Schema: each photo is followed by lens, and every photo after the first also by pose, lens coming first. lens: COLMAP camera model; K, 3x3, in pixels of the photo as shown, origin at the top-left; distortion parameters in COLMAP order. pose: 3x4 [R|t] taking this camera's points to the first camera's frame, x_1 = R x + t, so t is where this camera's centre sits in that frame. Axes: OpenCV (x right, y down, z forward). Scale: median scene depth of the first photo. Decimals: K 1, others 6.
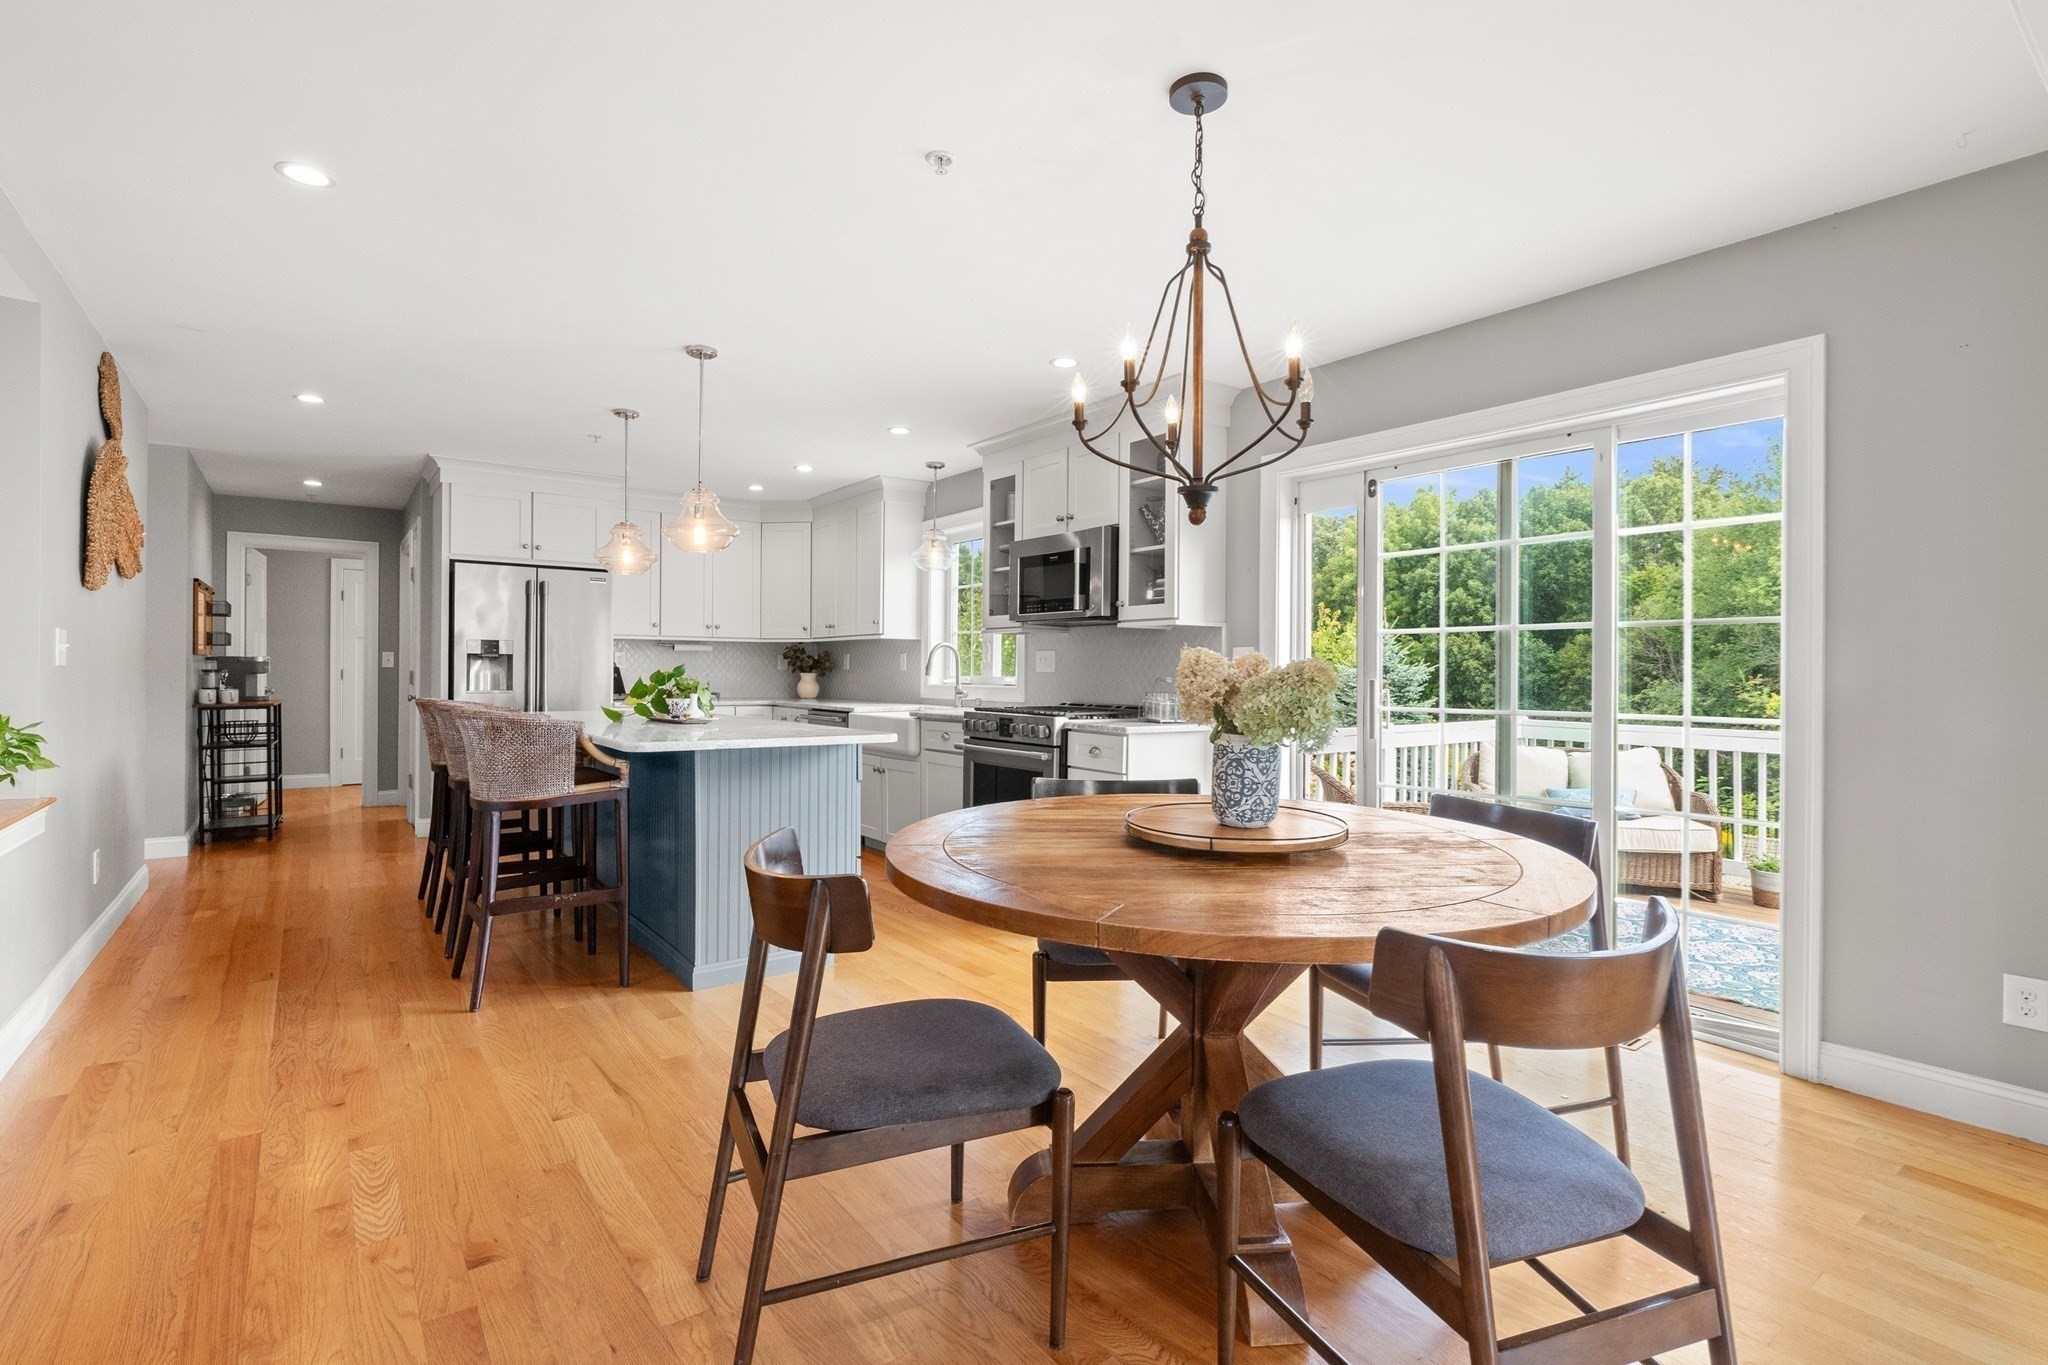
lens RADIAL K [[966.5, 0, 1052.4], [0, 966.5, 681.5], [0, 0, 1]] dist [-0.016459, 0.000382]
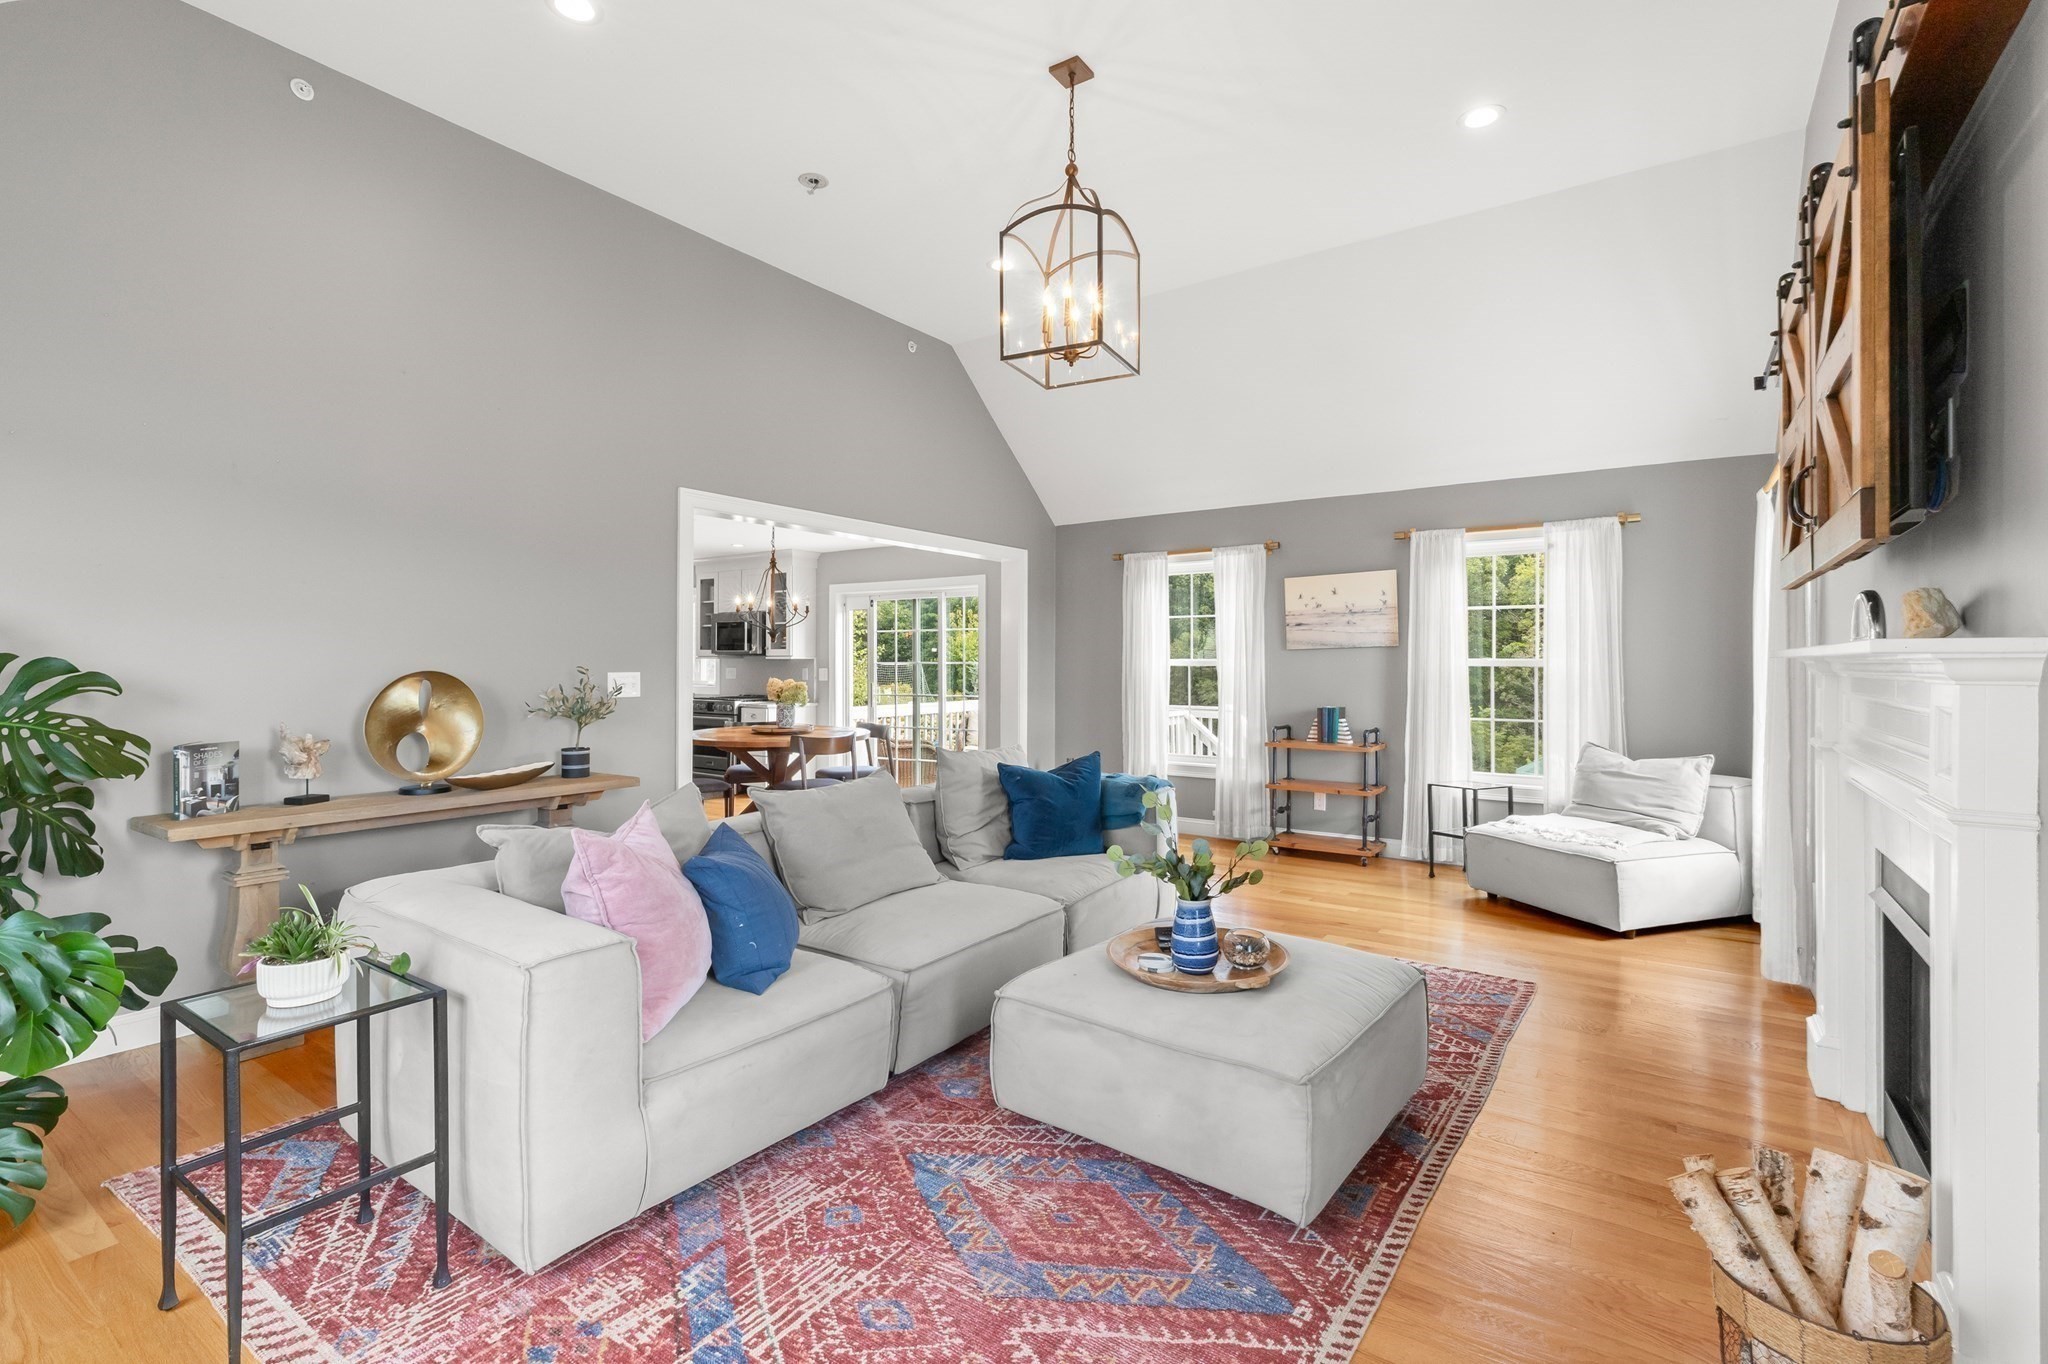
lens RADIAL K [[960.6, 0, 1027.7], [0, 960.6, 664.6], [0, 0, 1]] dist [0.000876, 0.000113]
pose [[0.952086, -0.003568, 0.305809, -0.023028], [0.005286, 0.999975, -0.004790, -0.023418], [-0.305784, 0.006177, 0.952081, -0.927927]]
